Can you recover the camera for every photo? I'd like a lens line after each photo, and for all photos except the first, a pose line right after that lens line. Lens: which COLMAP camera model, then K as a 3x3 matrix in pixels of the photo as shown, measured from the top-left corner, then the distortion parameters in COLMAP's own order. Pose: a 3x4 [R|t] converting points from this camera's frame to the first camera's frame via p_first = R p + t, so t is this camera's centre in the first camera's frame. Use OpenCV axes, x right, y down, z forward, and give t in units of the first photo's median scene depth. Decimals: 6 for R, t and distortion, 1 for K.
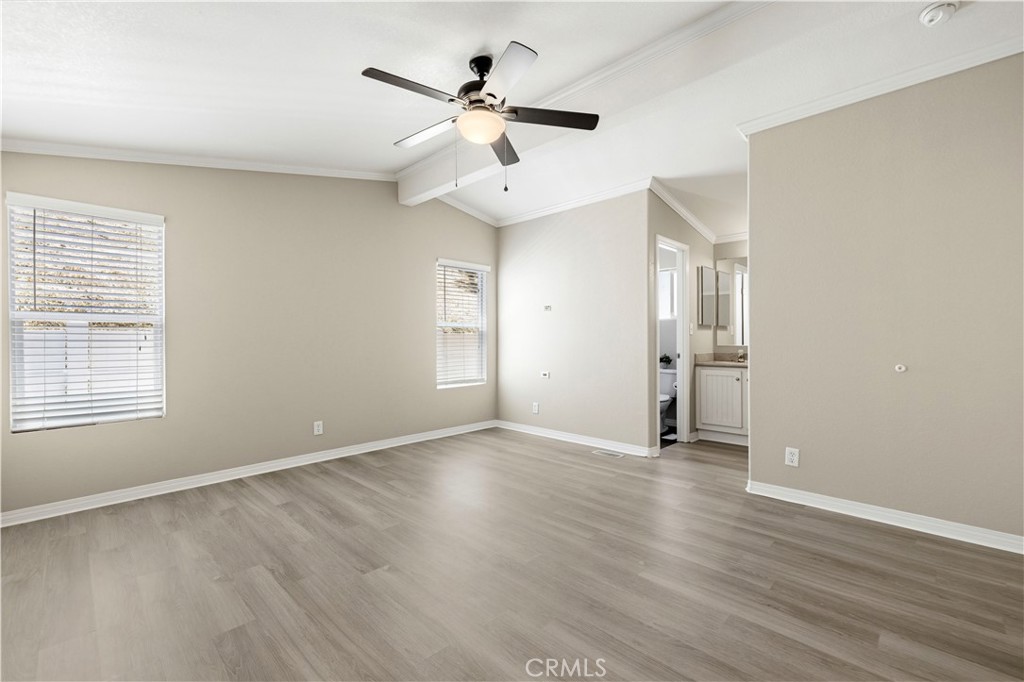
lens RADIAL K [[433.8, 0, 504.8], [0, 433.8, 341.7], [0, 0, 1]] dist [0.002172, 0.001489]
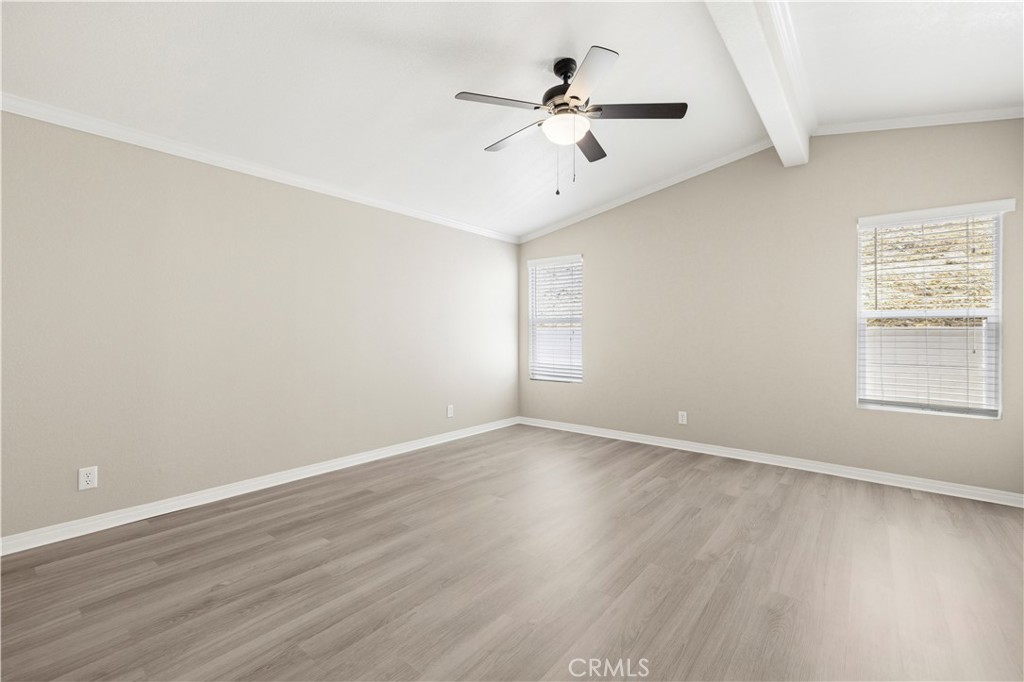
lens RADIAL K [[433.8, 0, 505.8], [0, 433.8, 333.6], [0, 0, 1]] dist [0.002172, 0.001489]
pose [[0.099746, 0.003282, -0.995007, 0.869523], [-0.010412, 0.999943, 0.002255, -0.006270], [0.994958, 0.010135, 0.099775, 0.696067]]
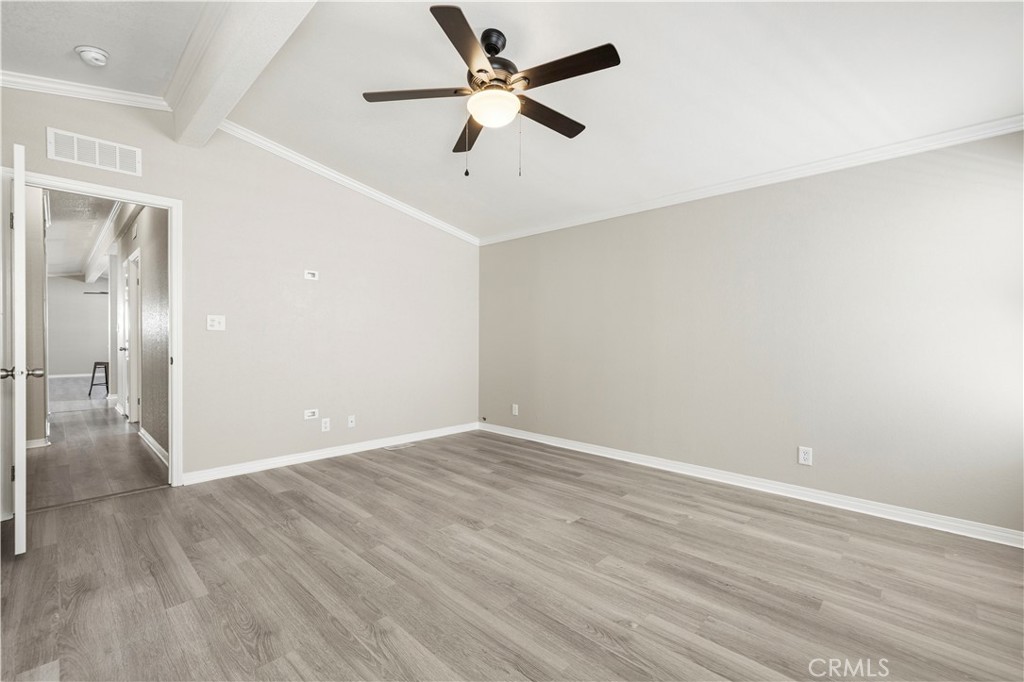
lens RADIAL K [[433.8, 0, 512.2], [0, 433.8, 341.9], [0, 0, 1]] dist [0.002172, 0.001489]
pose [[-0.999474, 0.000451, -0.032430, -0.058181], [-0.000018, 0.999895, 0.014468, -0.009506], [0.032433, 0.014461, -0.999369, 1.772537]]
